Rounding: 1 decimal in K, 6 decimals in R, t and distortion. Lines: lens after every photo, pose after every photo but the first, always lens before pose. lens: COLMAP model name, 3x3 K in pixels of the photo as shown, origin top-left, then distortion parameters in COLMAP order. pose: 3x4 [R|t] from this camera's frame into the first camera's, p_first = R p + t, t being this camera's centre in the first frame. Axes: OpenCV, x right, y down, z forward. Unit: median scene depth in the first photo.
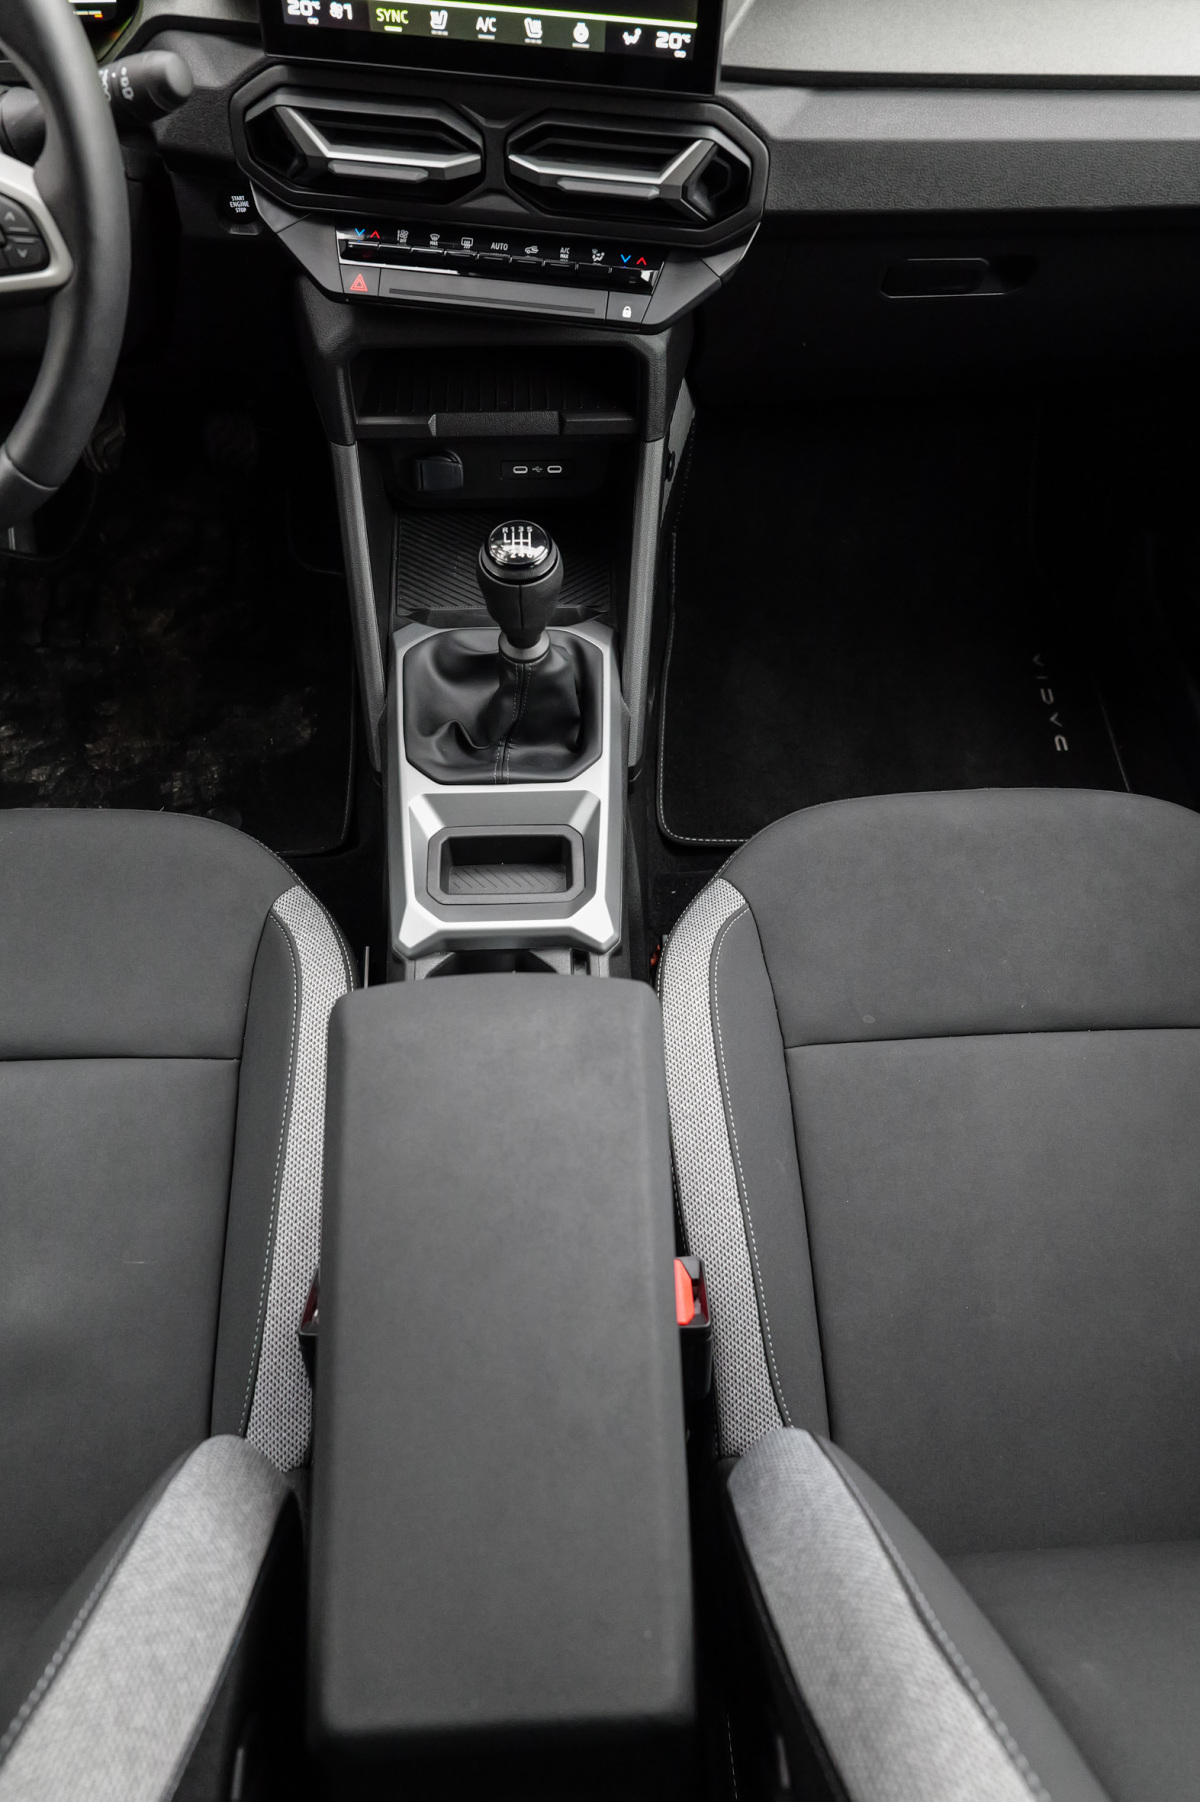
lens RADIAL K [[1249.3, 0, 599.9], [0, 1249.3, 901.9], [0, 0, 1]] dist [-0.023779, 0.009537]
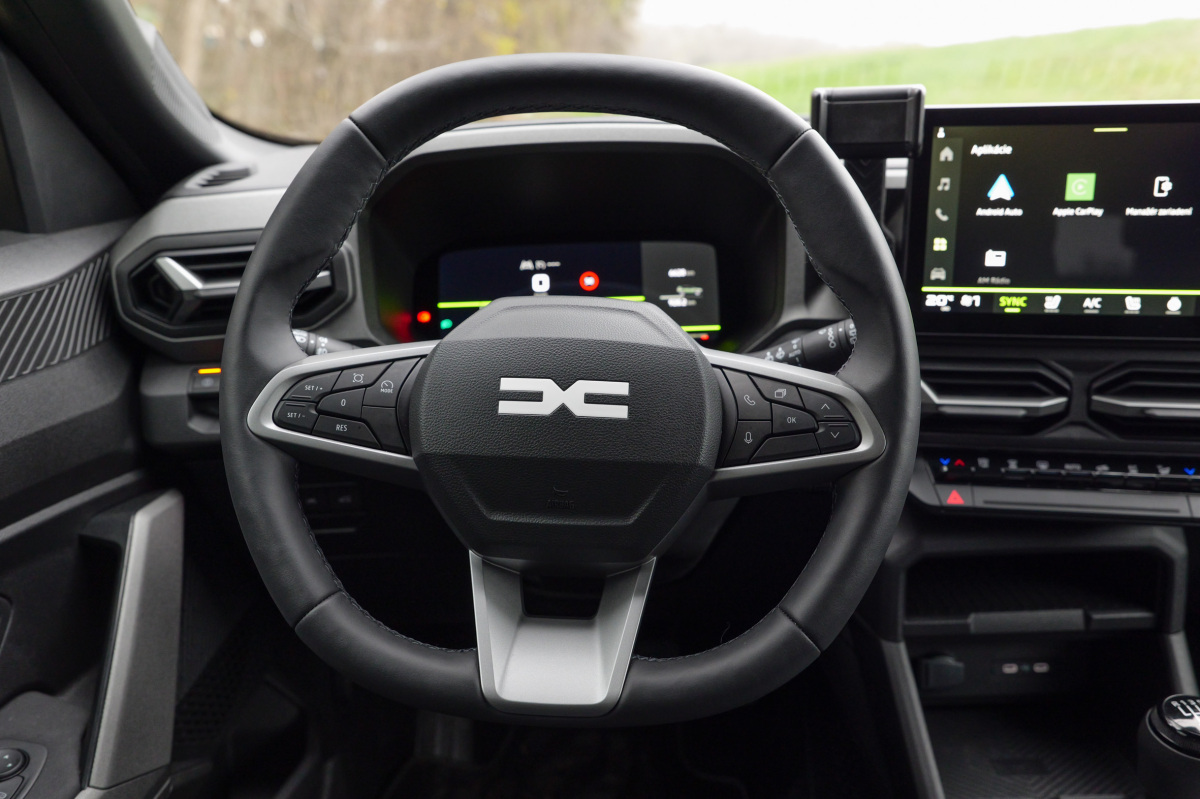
lens RADIAL K [[913.6, 0, 606.8], [0, 913.6, 405.4], [0, 0, 1]] dist [-0.014402, 0.001673]
pose [[0.997799, -0.032419, -0.057838, -0.479943], [-0.010542, 0.783654, -0.621108, -0.031805], [0.065461, 0.620351, 0.781588, 0.262726]]
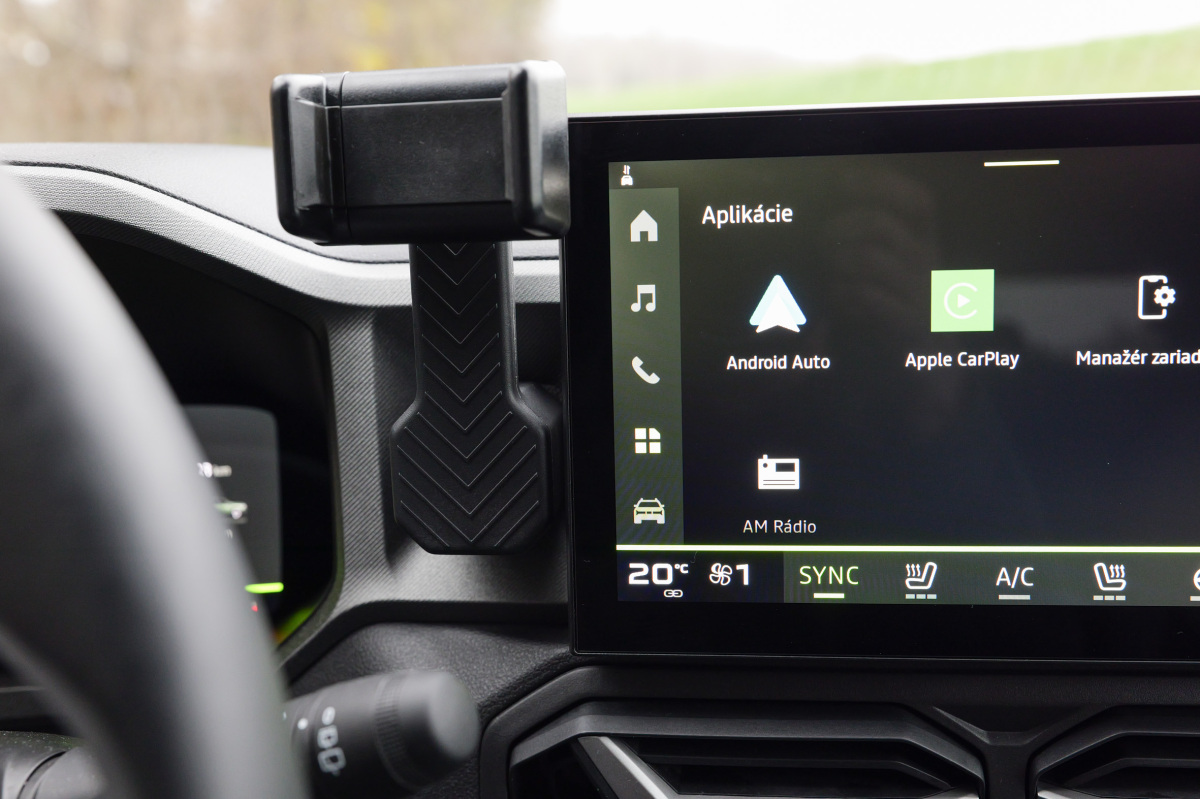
lens RADIAL K [[1202.6, 0, 614.3], [0, 1202.6, 400.3], [0, 0, 1]] dist [0.003011, 0.004114]
pose [[0.997606, -0.064619, 0.024616, -0.237658], [0.063551, 0.716490, -0.694697, -0.371498], [0.027254, 0.694598, 0.718882, 0.511003]]
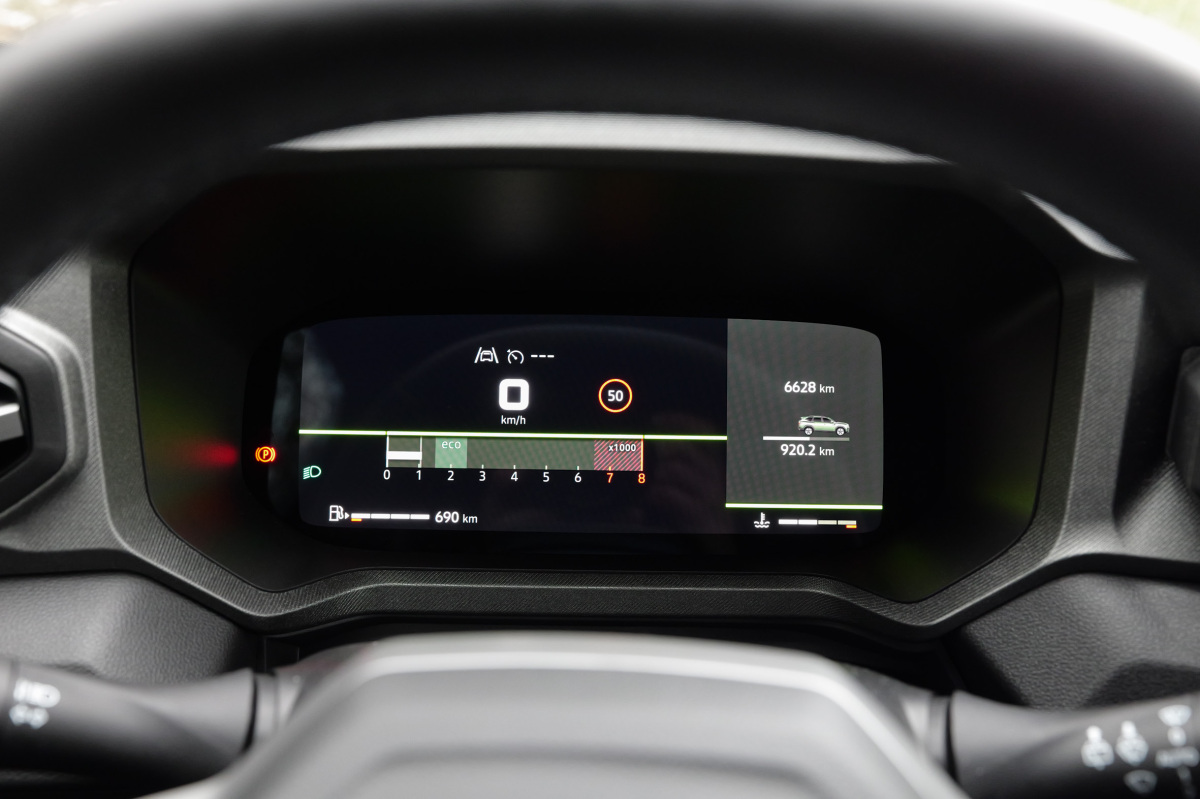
lens RADIAL K [[1186.5, 0, 599.1], [0, 1186.5, 393.3], [0, 0, 1]] dist [0.005183, 0.007476]
pose [[0.998466, 0.017468, -0.052539, -0.531411], [-0.045616, 0.797346, -0.601797, -0.407926], [0.031380, 0.603270, 0.796919, 0.473791]]
